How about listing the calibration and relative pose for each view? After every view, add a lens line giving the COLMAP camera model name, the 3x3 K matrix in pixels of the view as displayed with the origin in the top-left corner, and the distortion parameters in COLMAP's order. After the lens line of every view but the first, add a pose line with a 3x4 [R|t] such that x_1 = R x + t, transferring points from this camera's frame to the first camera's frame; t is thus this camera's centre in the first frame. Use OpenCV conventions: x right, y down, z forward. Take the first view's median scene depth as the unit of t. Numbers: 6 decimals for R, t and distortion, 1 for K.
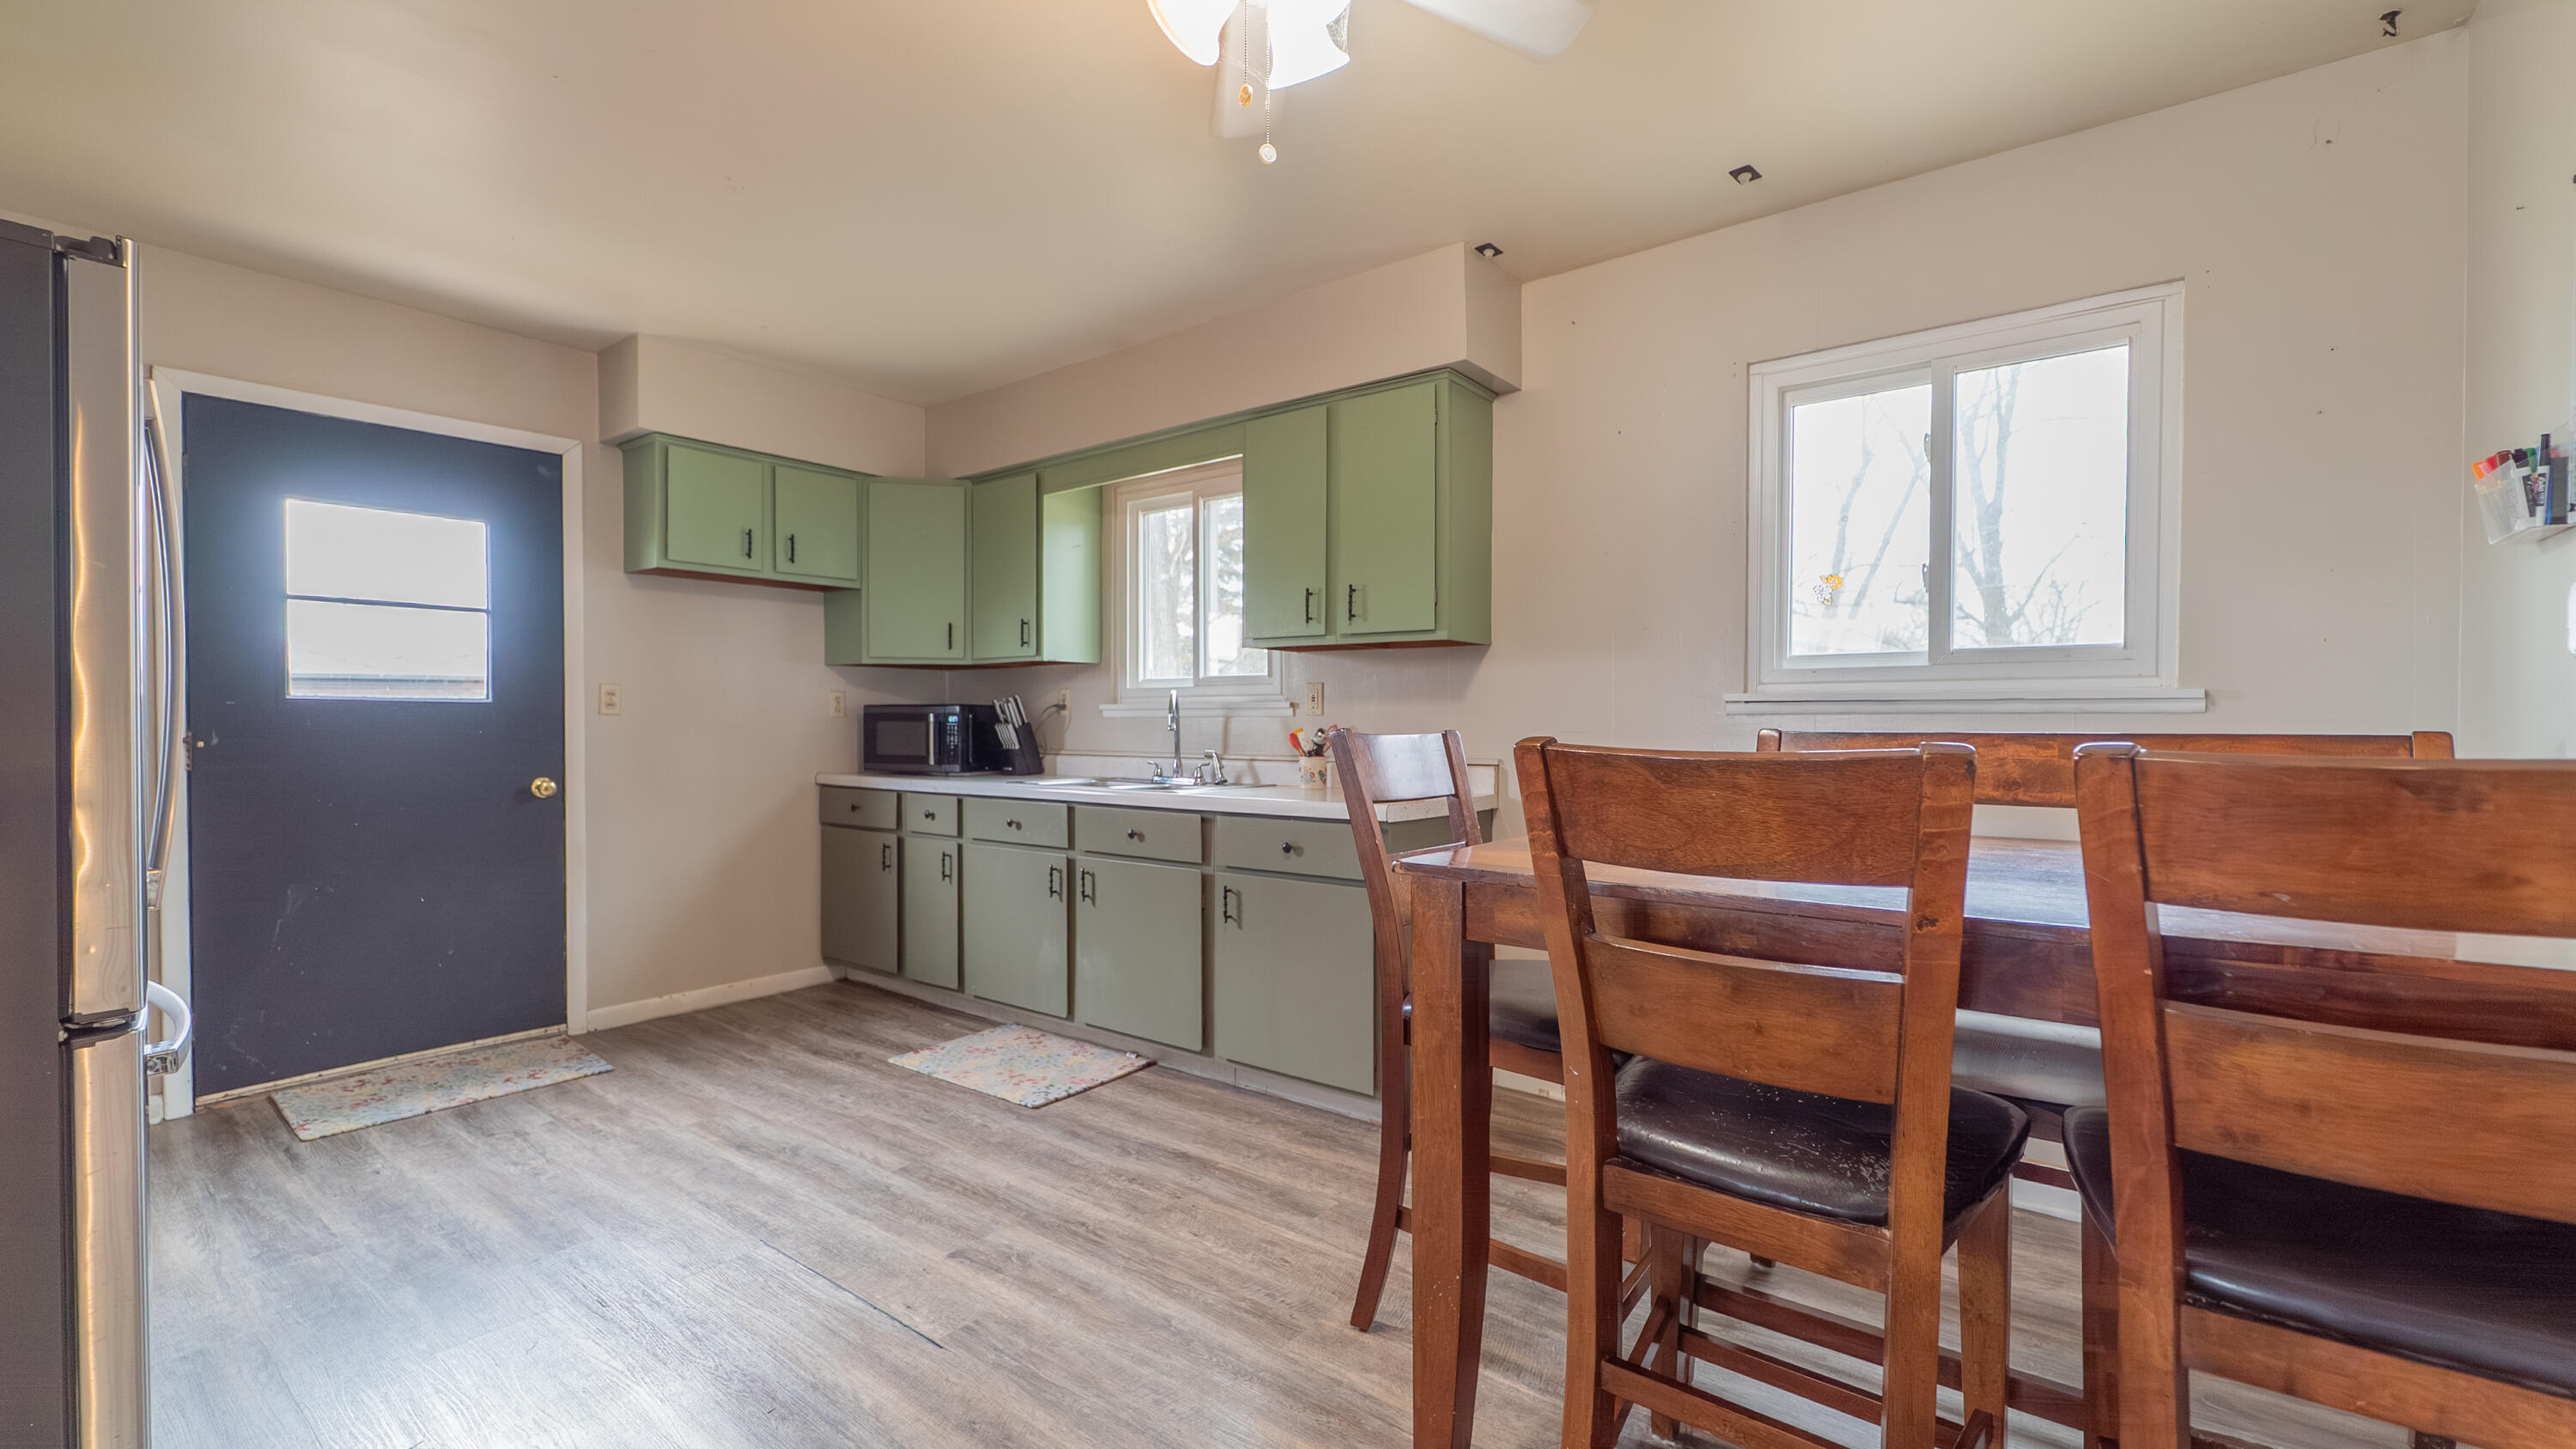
lens RADIAL K [[1075.0, 0, 1288.0], [0, 1075.0, 724.5], [0, 0, 1]] dist [0.017112, -0.000002]
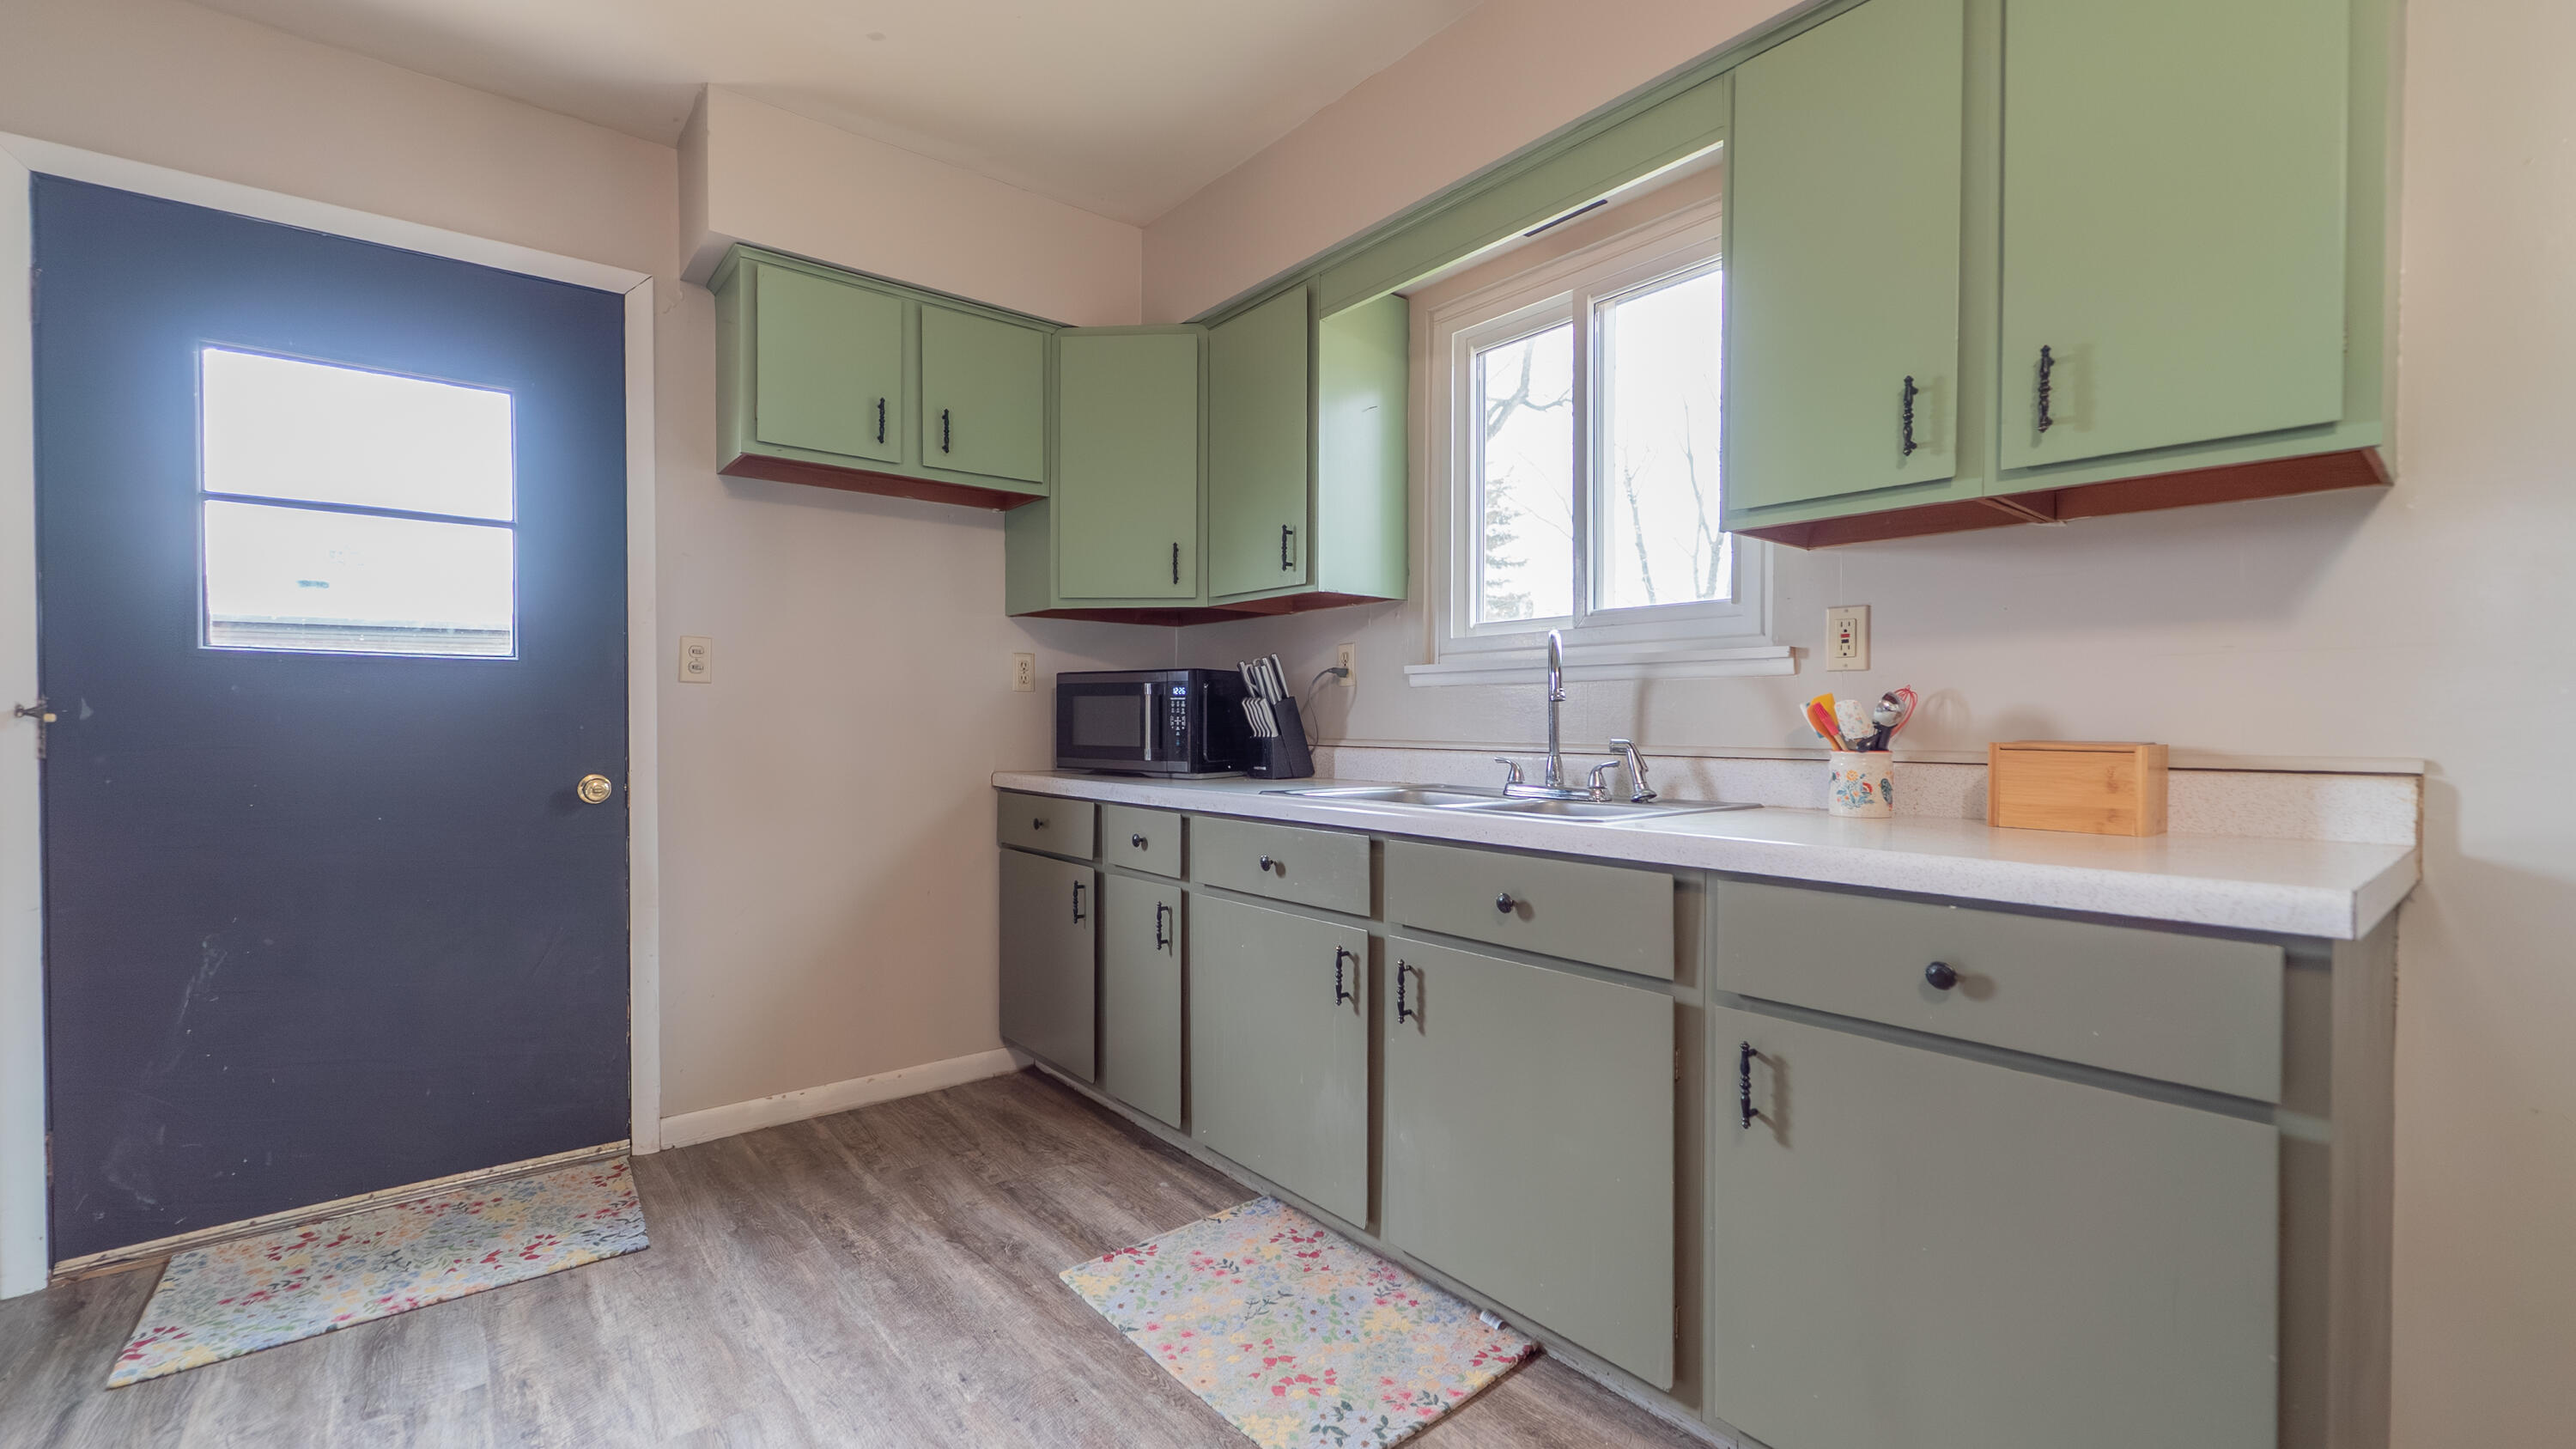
lens RADIAL K [[1061.4, 0, 1288.0], [0, 1061.4, 724.5], [0, 0, 1]] dist [0.035487, 0.000060]
pose [[0.975037, 0.002317, -0.222029, -0.115874], [-0.002539, 0.999997, -0.000712, 0.017228], [0.222027, 0.001258, 0.975040, 0.431114]]
